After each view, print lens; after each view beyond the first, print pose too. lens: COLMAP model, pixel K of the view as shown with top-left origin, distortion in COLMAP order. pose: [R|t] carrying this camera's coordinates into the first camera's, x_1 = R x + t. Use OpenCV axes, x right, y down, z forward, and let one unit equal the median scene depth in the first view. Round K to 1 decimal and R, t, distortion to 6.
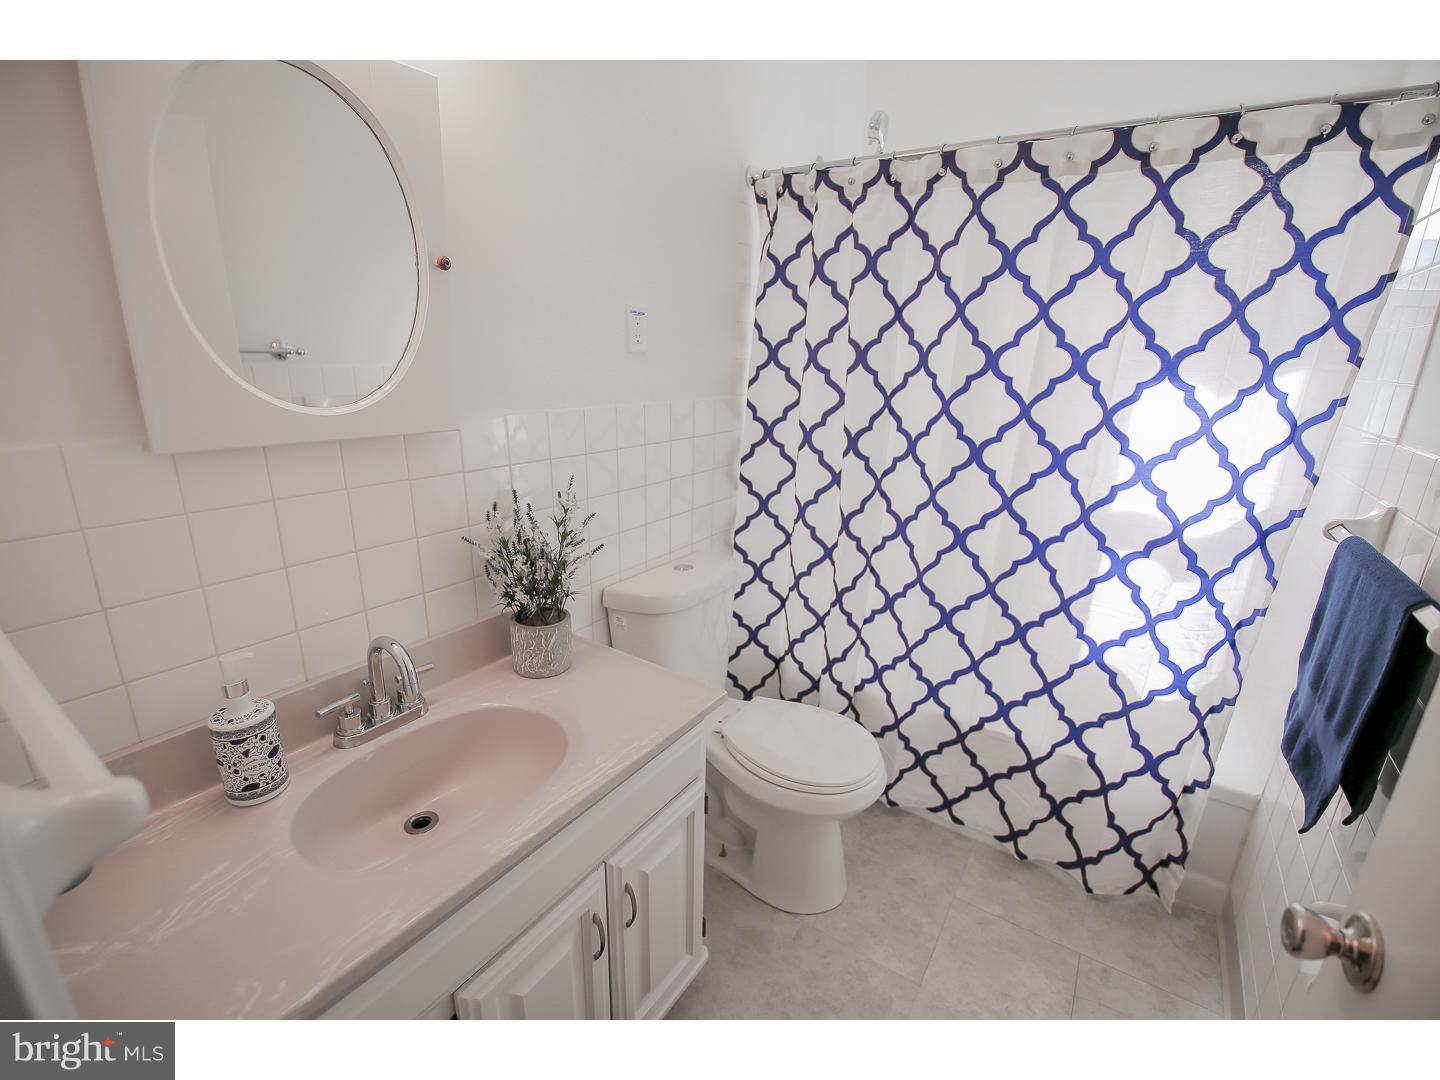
lens RADIAL K [[626.0, 0, 719.6], [0, 626.0, 539.4], [0, 0, 1]] dist [-0.019456, -0.003628]
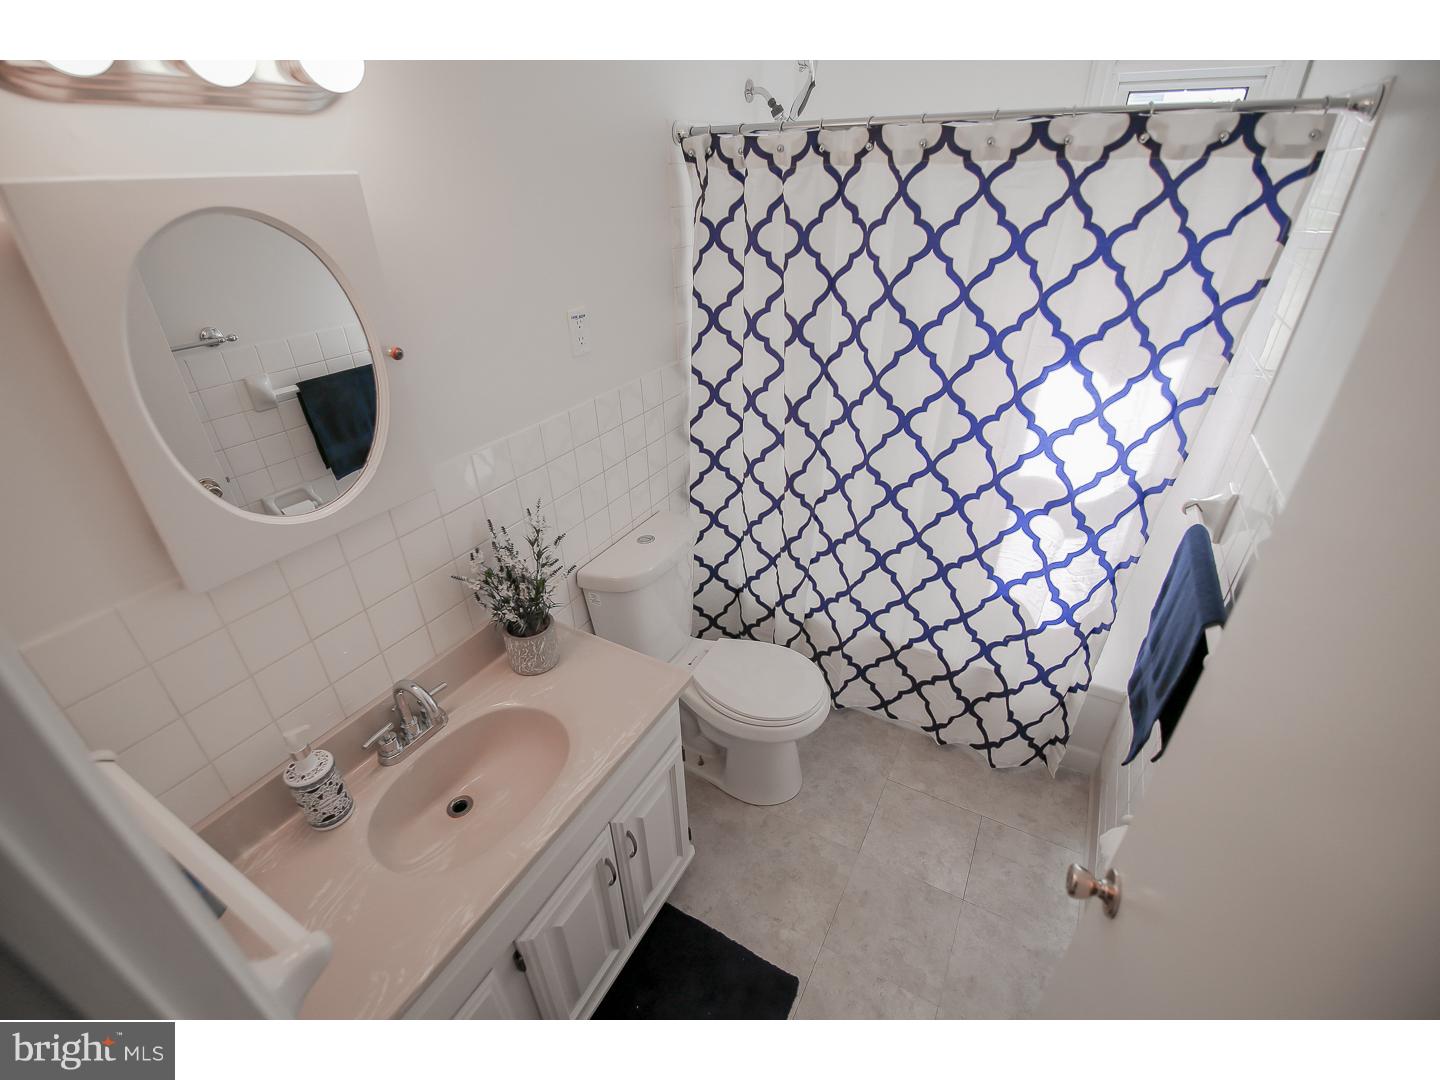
lens RADIAL K [[626.0, 0, 718.7], [0, 626.0, 541.7], [0, 0, 1]] dist [-0.019456, -0.003628]
pose [[0.995545, -0.081390, 0.047594, 0.020006], [0.067934, 0.969252, 0.236508, -0.235481], [-0.065380, -0.232221, 0.970463, -0.099312]]
